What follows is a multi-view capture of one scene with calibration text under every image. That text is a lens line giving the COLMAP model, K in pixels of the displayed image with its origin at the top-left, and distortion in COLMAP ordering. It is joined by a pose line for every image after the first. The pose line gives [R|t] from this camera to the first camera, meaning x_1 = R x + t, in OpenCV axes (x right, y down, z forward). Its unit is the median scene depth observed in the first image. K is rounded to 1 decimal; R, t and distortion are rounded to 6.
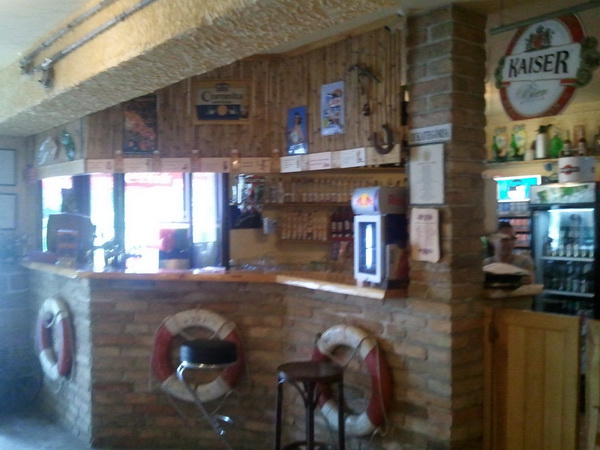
lens RADIAL K [[629.3, 0, 300.0], [0, 629.3, 225.0], [0, 0, 1]] dist [-0.017706, -0.045615]
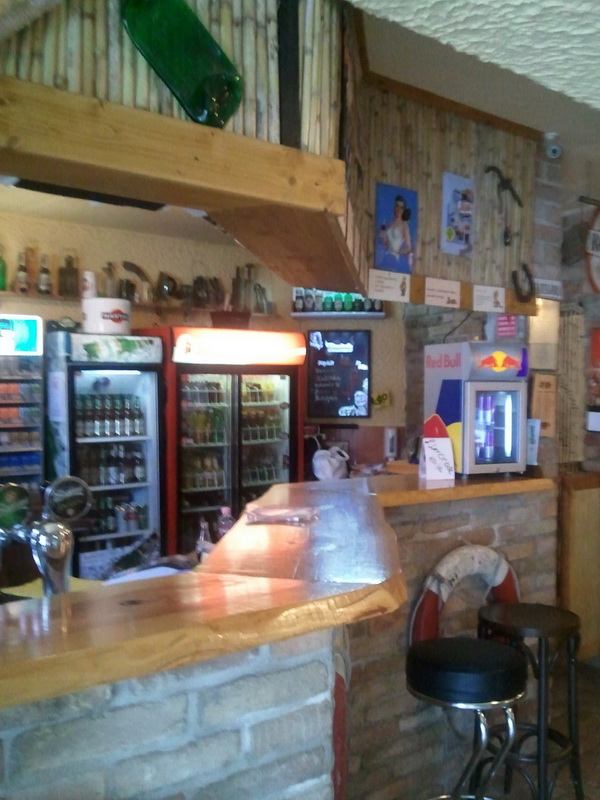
lens RADIAL K [[839.1, 0, 300.0], [0, 839.1, 400.0], [0, 0, 1]] dist [-0.017706, -0.045615]
pose [[-0.045330, -0.020898, 0.998753, -0.786912], [0.004614, 0.999766, 0.021129, -0.015207], [-0.998961, 0.005566, -0.045223, 1.183043]]
